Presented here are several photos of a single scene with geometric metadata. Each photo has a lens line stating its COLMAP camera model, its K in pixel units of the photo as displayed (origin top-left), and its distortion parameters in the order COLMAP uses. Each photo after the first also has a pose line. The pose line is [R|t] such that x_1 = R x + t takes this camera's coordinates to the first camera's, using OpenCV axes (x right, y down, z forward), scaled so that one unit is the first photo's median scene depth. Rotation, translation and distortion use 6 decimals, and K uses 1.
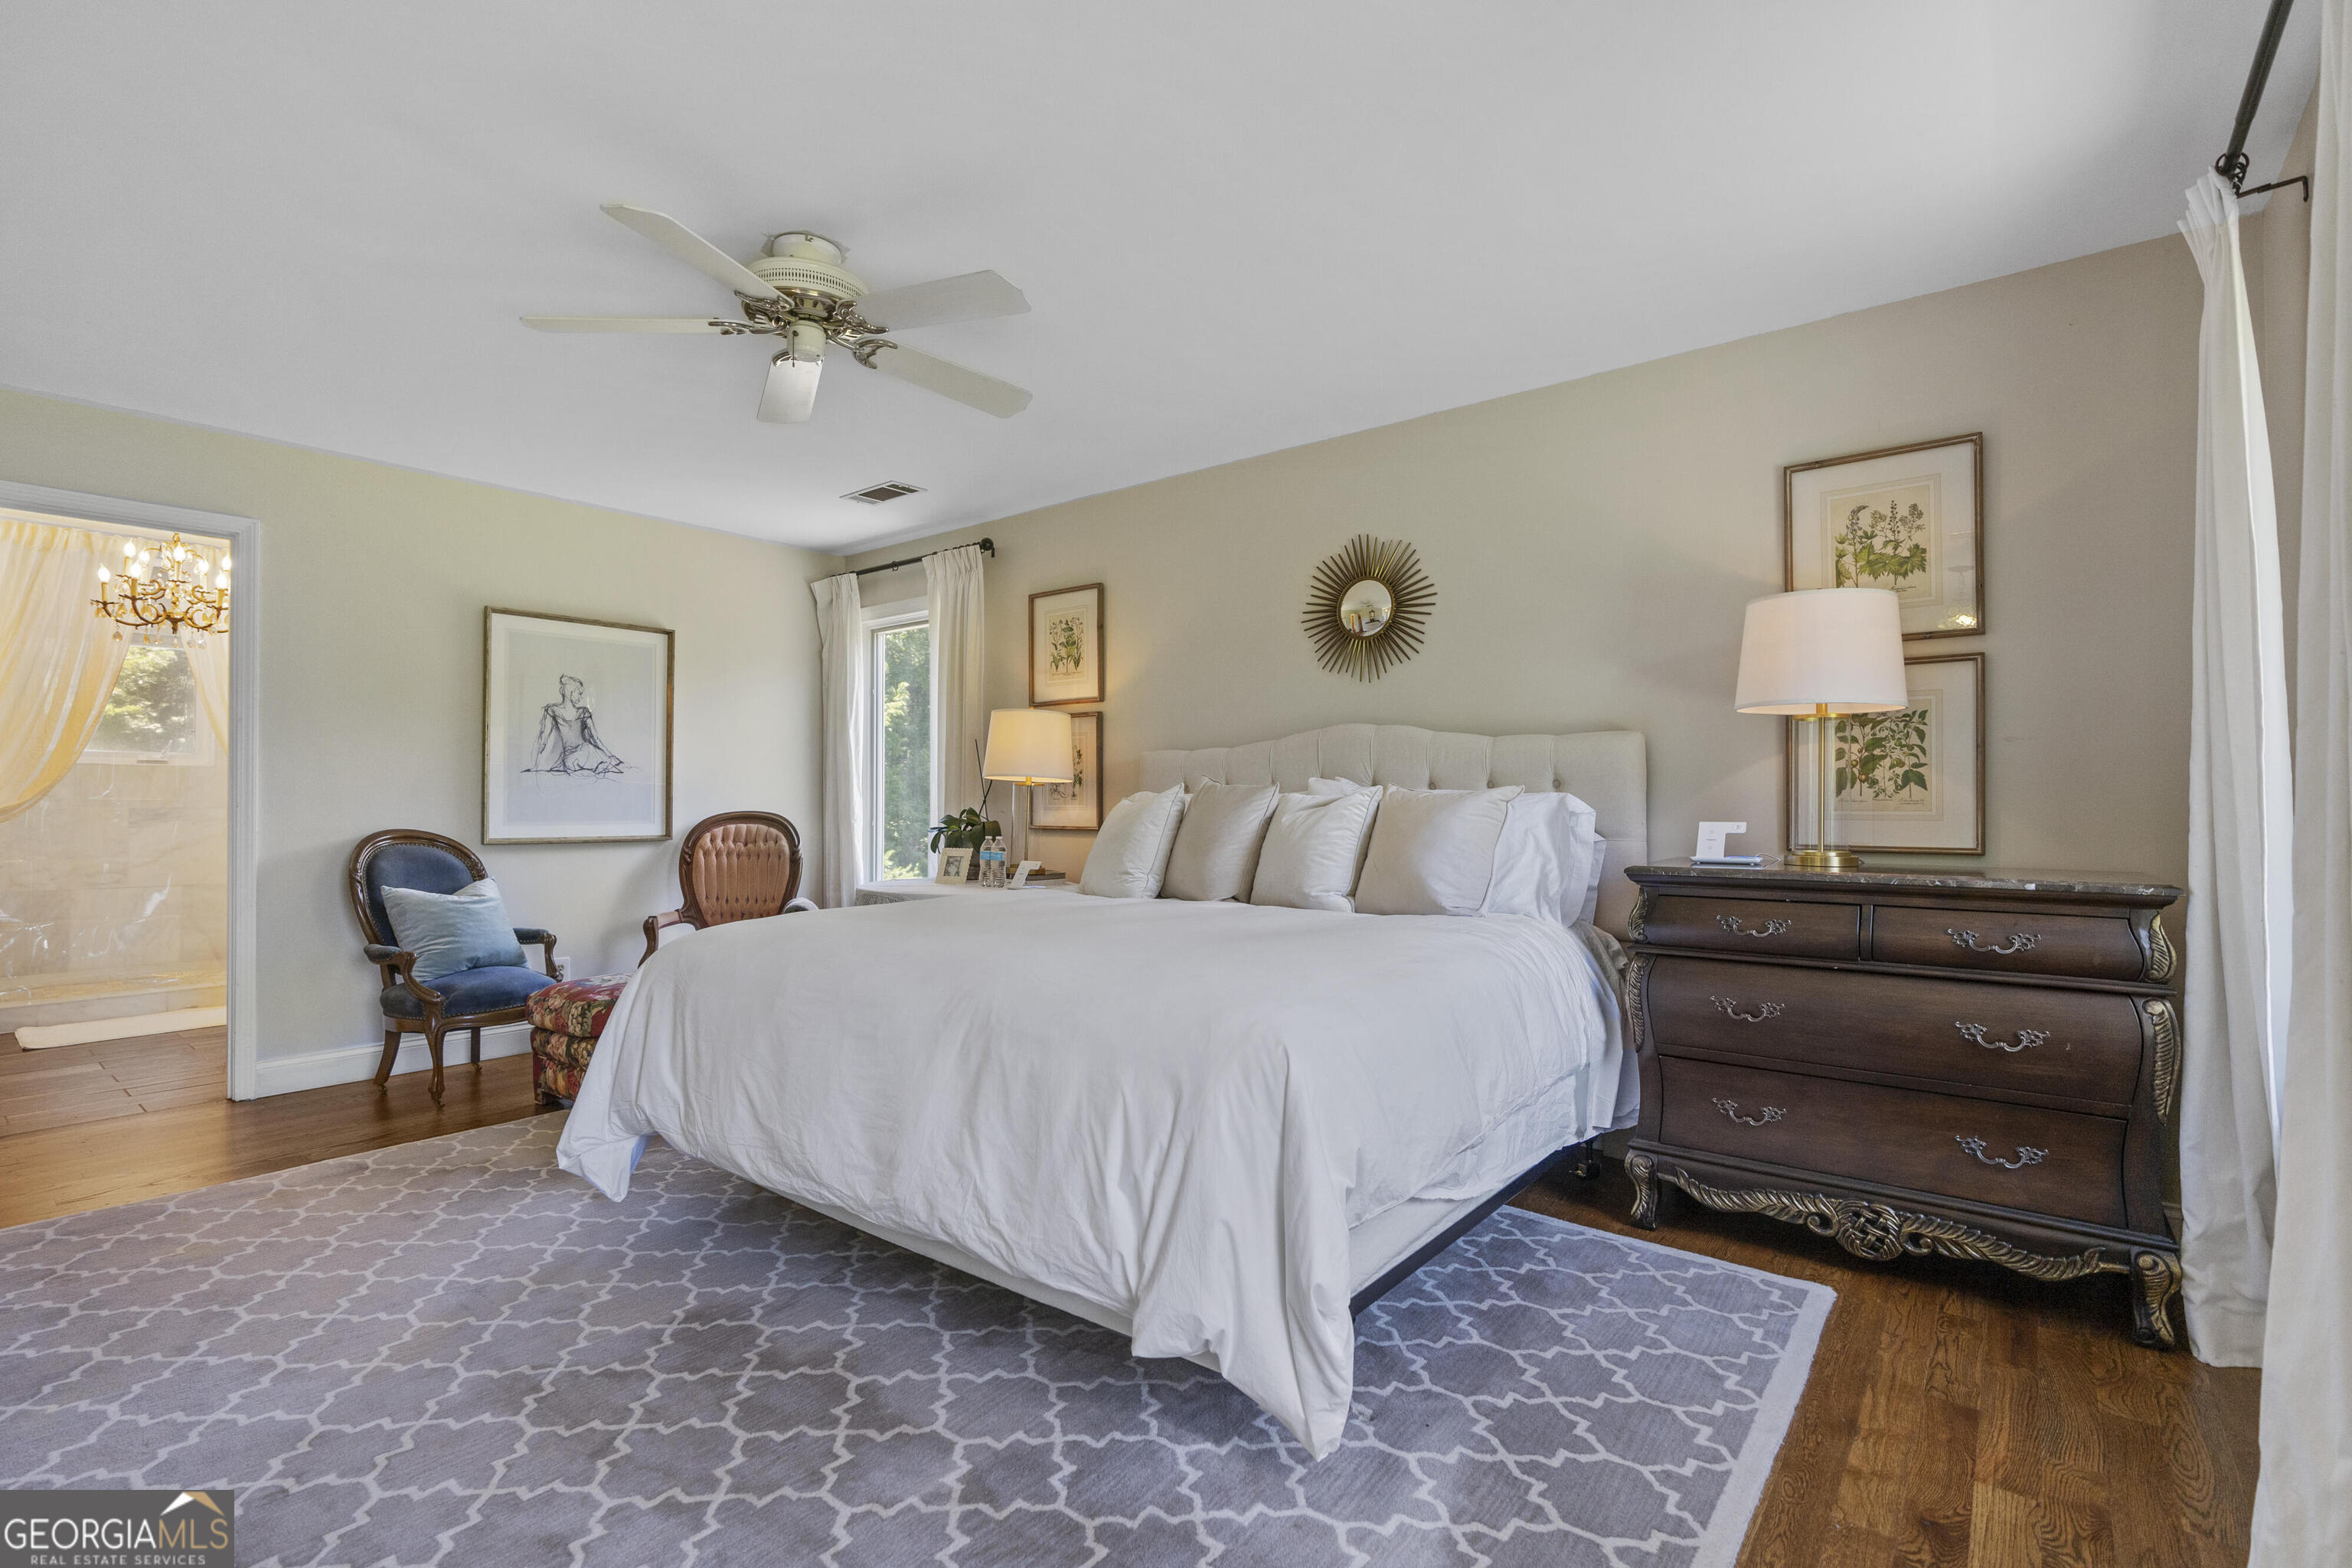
lens RADIAL K [[1062.5, 0, 1182.5], [0, 1062.5, 789.3], [0, 0, 1]] dist [-0.003528, -0.000079]
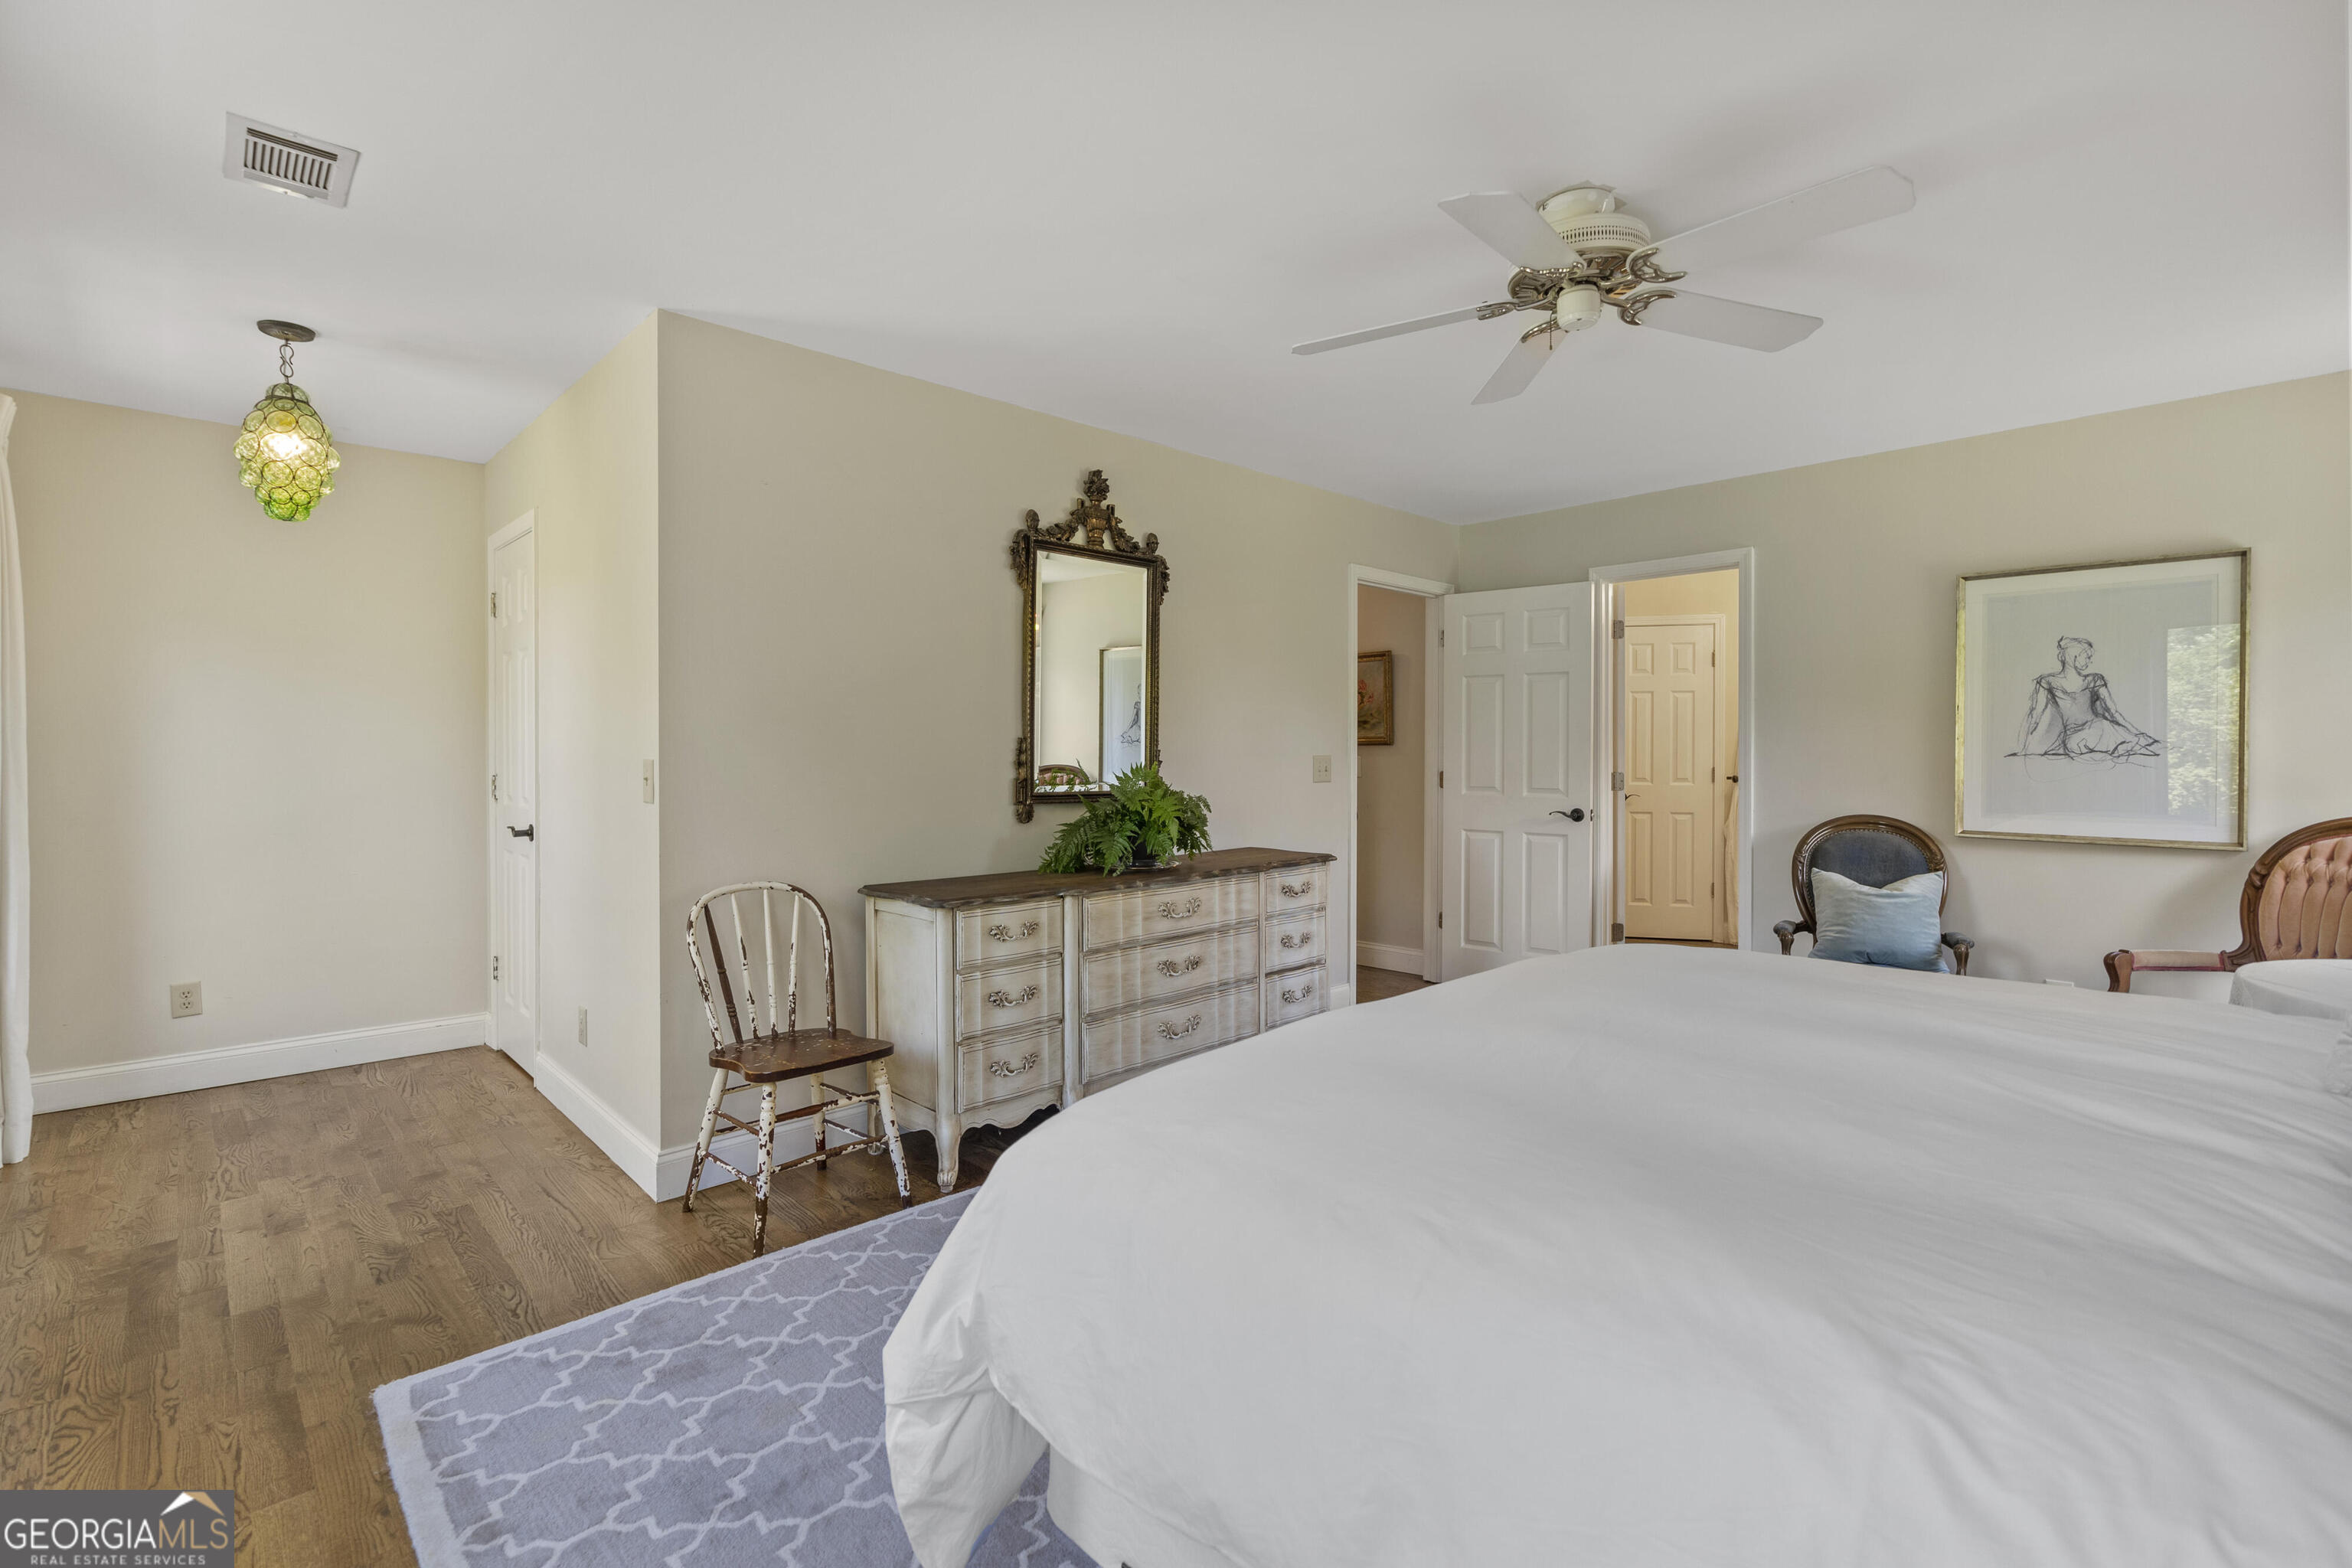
lens RADIAL K [[1092.1, 0, 1177.1], [0, 1092.1, 760.2], [0, 0, 1]] dist [-0.000619, 0.000220]
pose [[-0.144468, -0.000111, -0.989510, 0.635812], [-0.002777, 0.999996, 0.000294, -0.020494], [0.989506, 0.002791, -0.144467, 0.814516]]
